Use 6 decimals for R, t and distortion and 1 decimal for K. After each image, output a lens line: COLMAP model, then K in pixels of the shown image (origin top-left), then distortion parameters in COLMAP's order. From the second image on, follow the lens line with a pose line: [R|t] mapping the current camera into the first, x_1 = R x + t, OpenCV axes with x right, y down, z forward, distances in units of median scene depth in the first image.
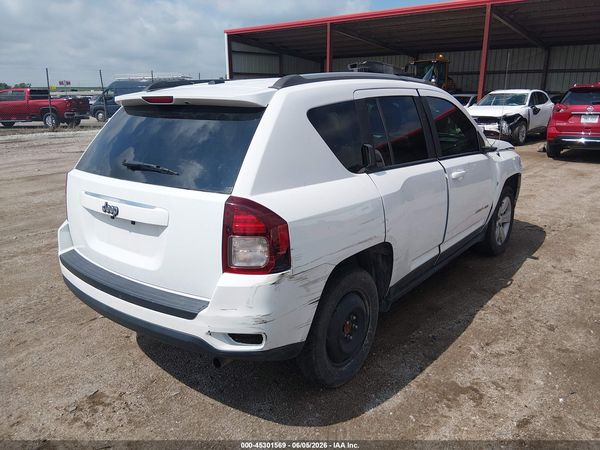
lens RADIAL K [[452.9, 0, 300.0], [0, 452.9, 225.0], [0, 0, 1]] dist [0.081343, -0.126645]
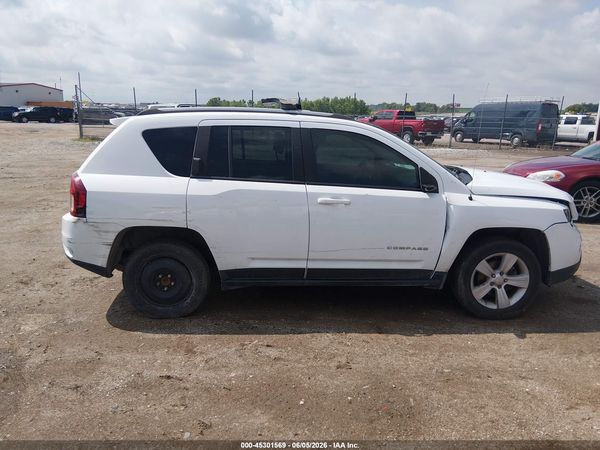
lens RADIAL K [[452.9, 0, 300.0], [0, 452.9, 225.0], [0, 0, 1]] dist [0.081343, -0.126645]
pose [[0.669851, 0.198850, -0.715373, 1.167872], [-0.229948, 0.971660, 0.054775, -0.105611], [0.705991, 0.127807, 0.696593, 0.226880]]
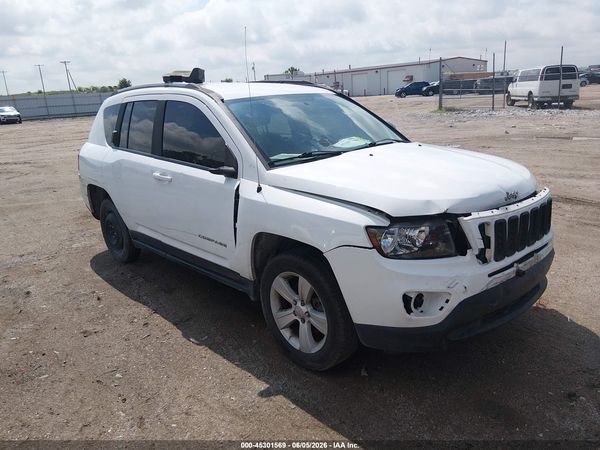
lens RADIAL K [[452.9, 0, 300.0], [0, 452.9, 225.0], [0, 0, 1]] dist [0.081343, -0.126645]
pose [[-0.134413, 0.295946, -0.945700, 1.440314], [-0.214528, 0.923037, 0.319345, -0.447001], [0.967425, 0.245803, -0.060579, 1.523767]]
